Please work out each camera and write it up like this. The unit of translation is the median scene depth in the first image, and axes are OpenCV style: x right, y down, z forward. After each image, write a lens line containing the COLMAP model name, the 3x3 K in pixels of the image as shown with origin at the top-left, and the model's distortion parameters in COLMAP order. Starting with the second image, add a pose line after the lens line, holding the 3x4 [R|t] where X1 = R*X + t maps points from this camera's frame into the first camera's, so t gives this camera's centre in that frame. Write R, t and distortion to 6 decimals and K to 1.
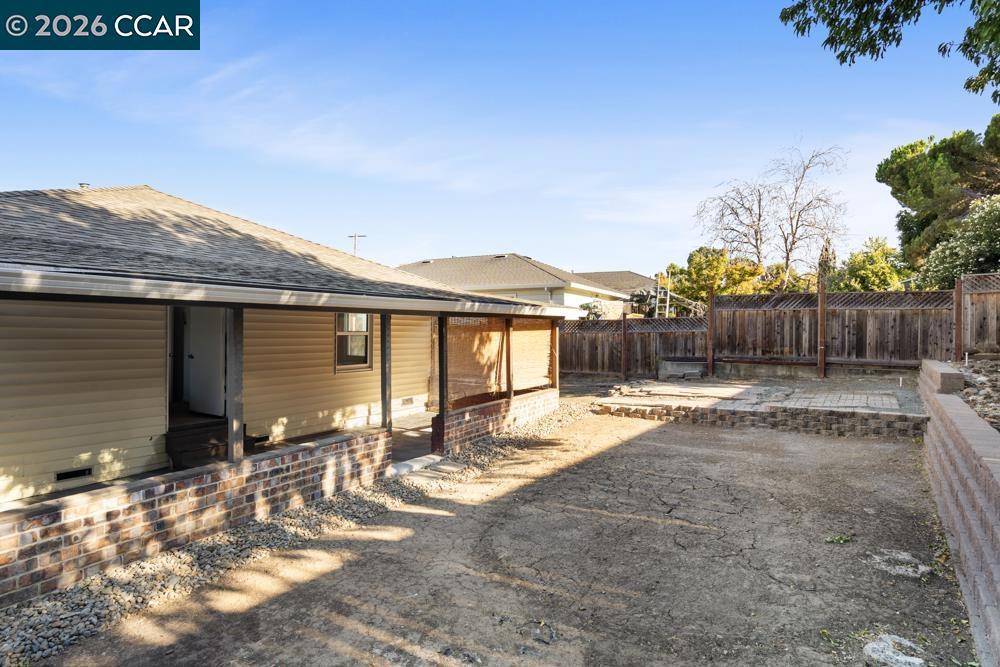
lens RADIAL K [[515.6, 0, 492.0], [0, 515.6, 333.0], [0, 0, 1]] dist [0.001582, 0.001874]
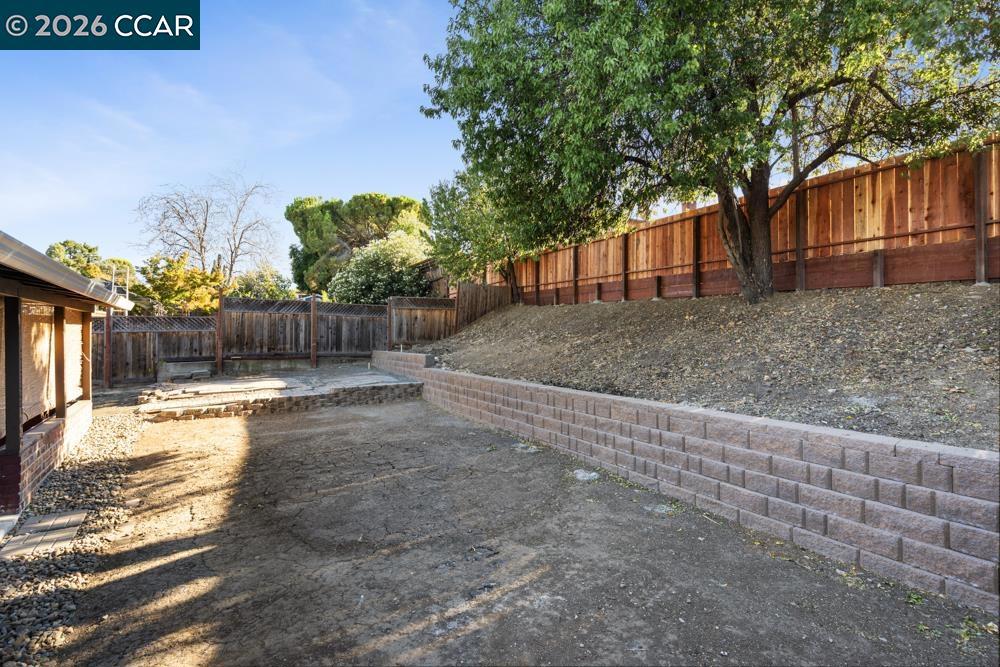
lens RADIAL K [[456.3, 0, 504.7], [0, 456.3, 333.4], [0, 0, 1]] dist [-0.005012, 0.000860]
pose [[0.383169, 0.005420, 0.923662, -0.238793], [0.003451, 0.999967, -0.007299, 0.011838], [-0.923672, 0.005985, 0.383138, 0.131840]]
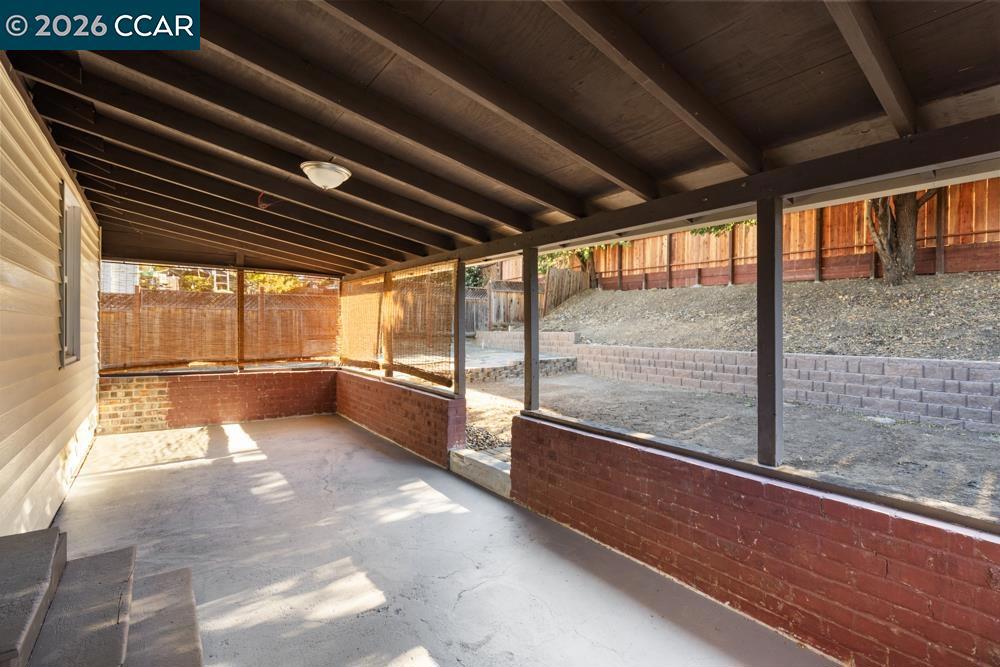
lens RADIAL K [[456.3, 0, 501.5], [0, 456.3, 333.1], [0, 0, 1]] dist [-0.005012, 0.000860]
pose [[0.337163, -0.010206, 0.941391, -0.428568], [-0.001662, 0.999933, 0.011436, 0.038927], [-0.941445, -0.005420, 0.337124, 0.447384]]
